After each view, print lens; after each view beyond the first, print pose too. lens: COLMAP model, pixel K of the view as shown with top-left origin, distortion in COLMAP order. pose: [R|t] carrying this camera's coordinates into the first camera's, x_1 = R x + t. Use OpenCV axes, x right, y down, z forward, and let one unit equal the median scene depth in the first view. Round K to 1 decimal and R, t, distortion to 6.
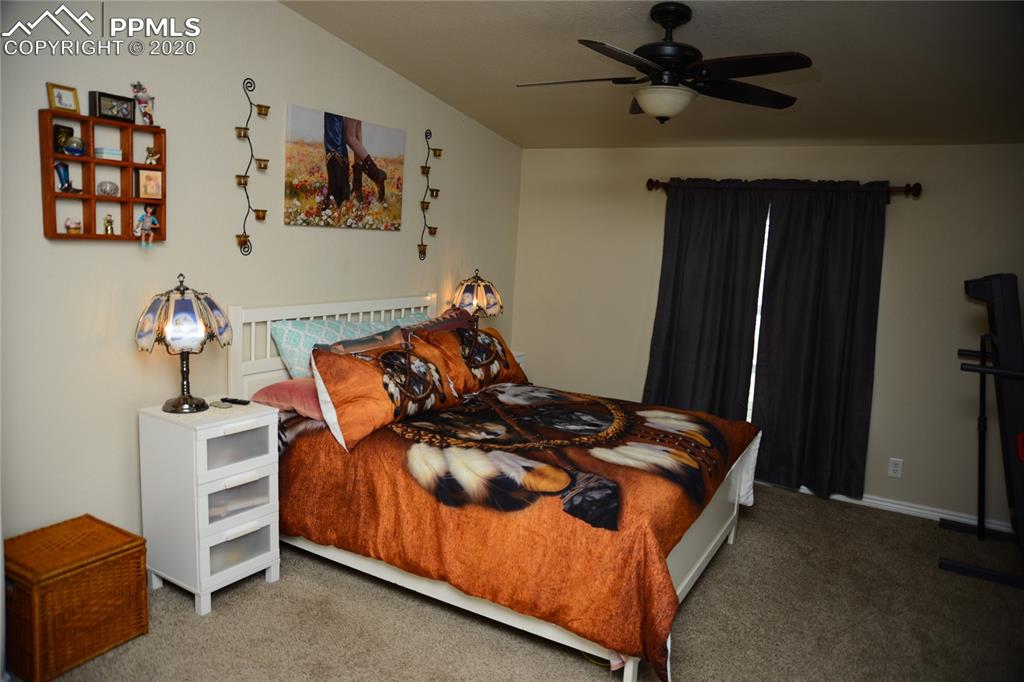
lens RADIAL K [[701.8, 0, 512.0], [0, 701.8, 341.0], [0, 0, 1]] dist [-0.131289, 0.116648]
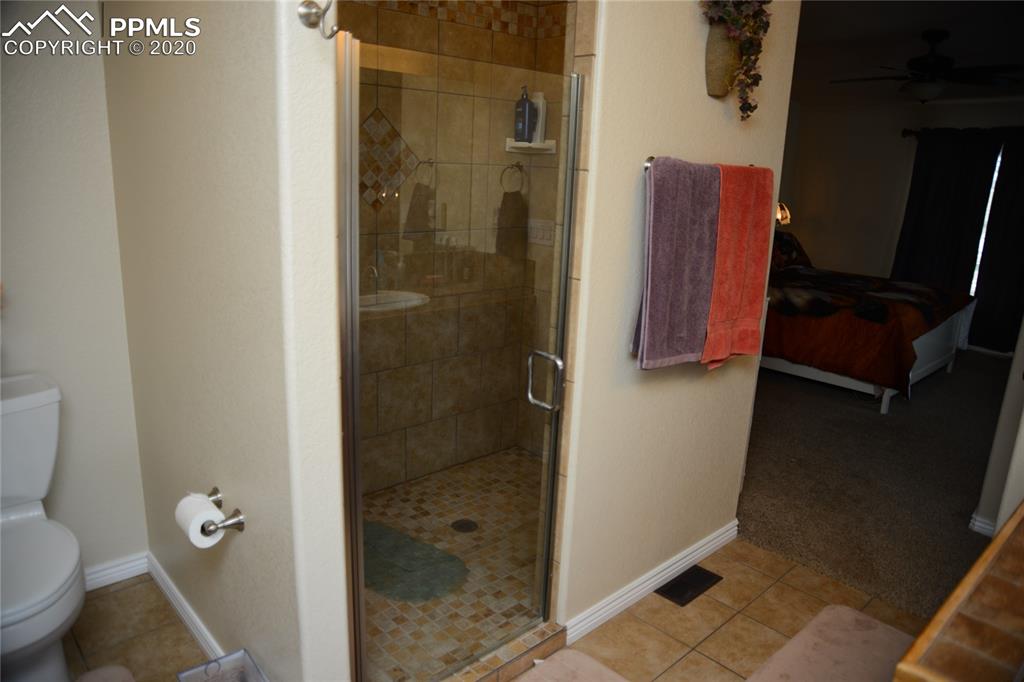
lens RADIAL K [[701.8, 0, 512.0], [0, 701.8, 341.0], [0, 0, 1]] dist [-0.131289, 0.116648]
pose [[0.958195, 0.054270, -0.280922, -0.202154], [-0.028042, 0.994932, 0.096557, 0.106814], [0.284738, -0.084643, 0.954861, -0.740519]]
